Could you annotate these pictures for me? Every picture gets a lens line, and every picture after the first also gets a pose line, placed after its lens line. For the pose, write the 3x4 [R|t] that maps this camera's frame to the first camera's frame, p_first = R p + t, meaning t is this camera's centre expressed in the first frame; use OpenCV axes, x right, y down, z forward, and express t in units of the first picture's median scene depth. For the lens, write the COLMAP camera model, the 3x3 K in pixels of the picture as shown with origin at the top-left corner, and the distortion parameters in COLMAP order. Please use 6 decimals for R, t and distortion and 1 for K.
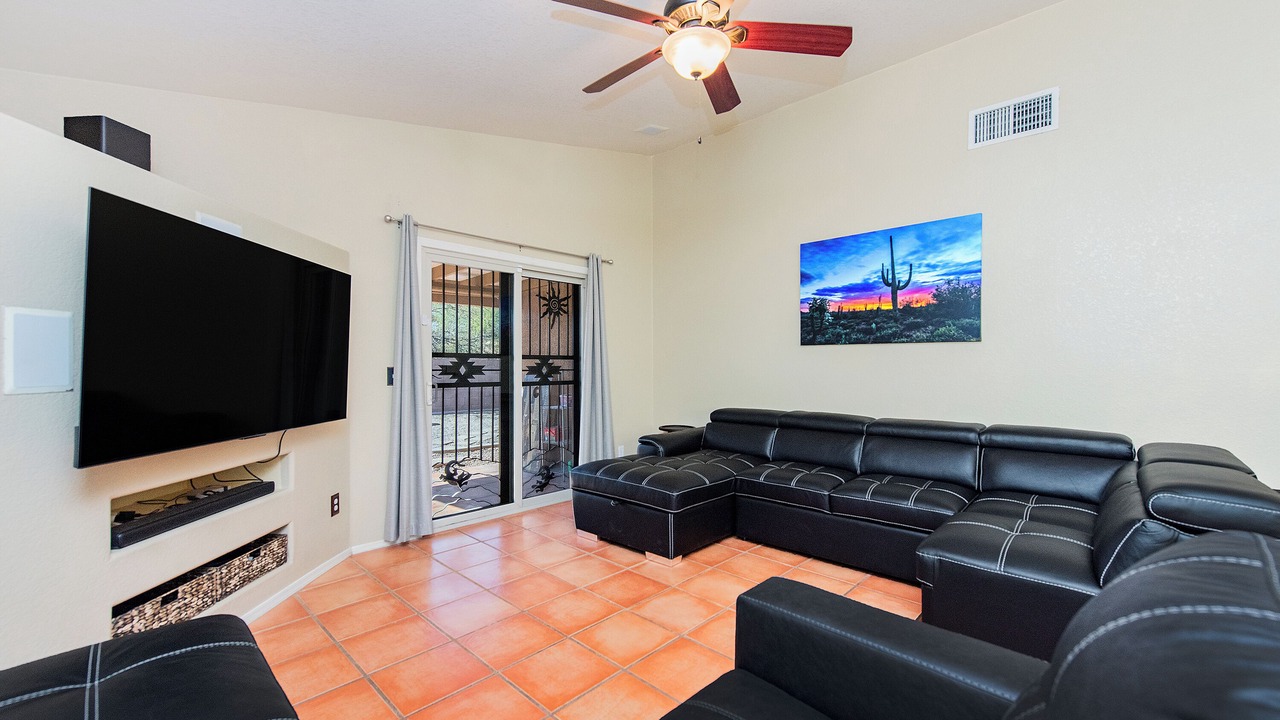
lens RADIAL K [[510.3, 0, 640.0], [0, 510.3, 360.0], [0, 0, 1]] dist [0.034530, -0.000025]
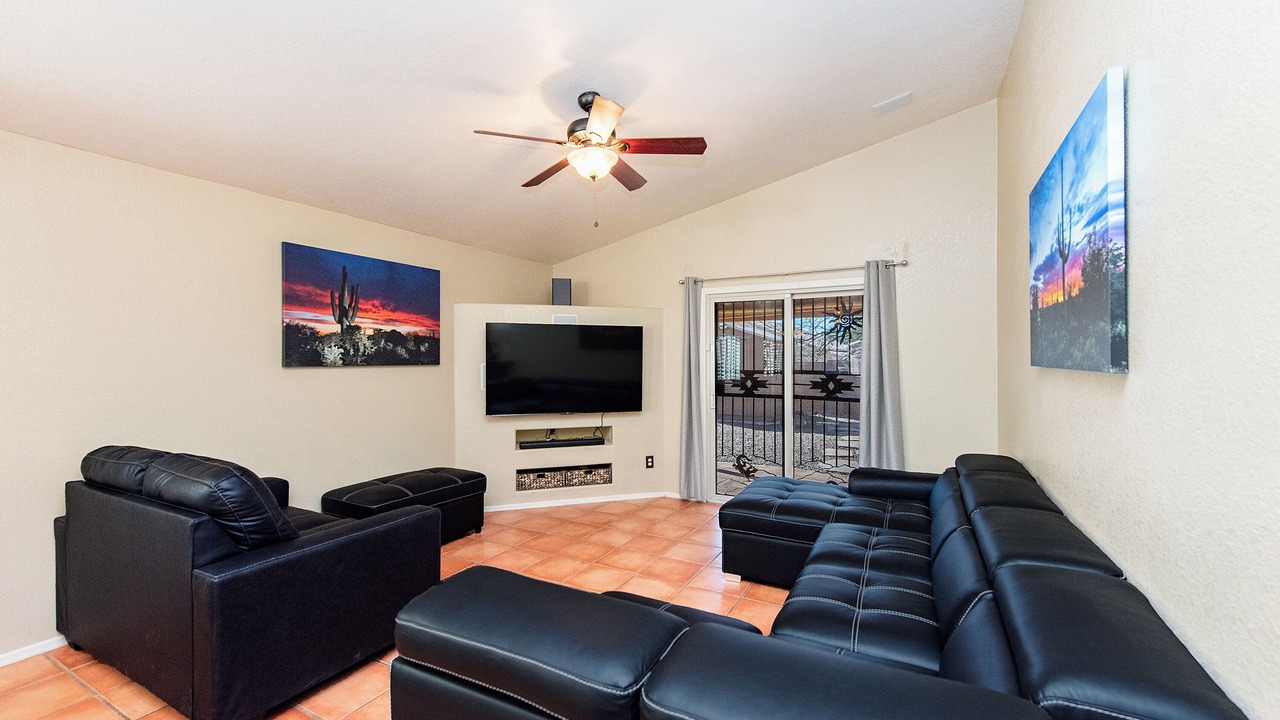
lens RADIAL K [[518.9, 0, 640.0], [0, 518.9, 360.0], [0, 0, 1]] dist [0.094565, -0.000023]
pose [[0.264808, -0.002117, -0.964299, 0.951525], [0.012884, 0.999916, 0.001343, -0.050582], [0.964215, -0.012780, 0.264813, 0.483598]]
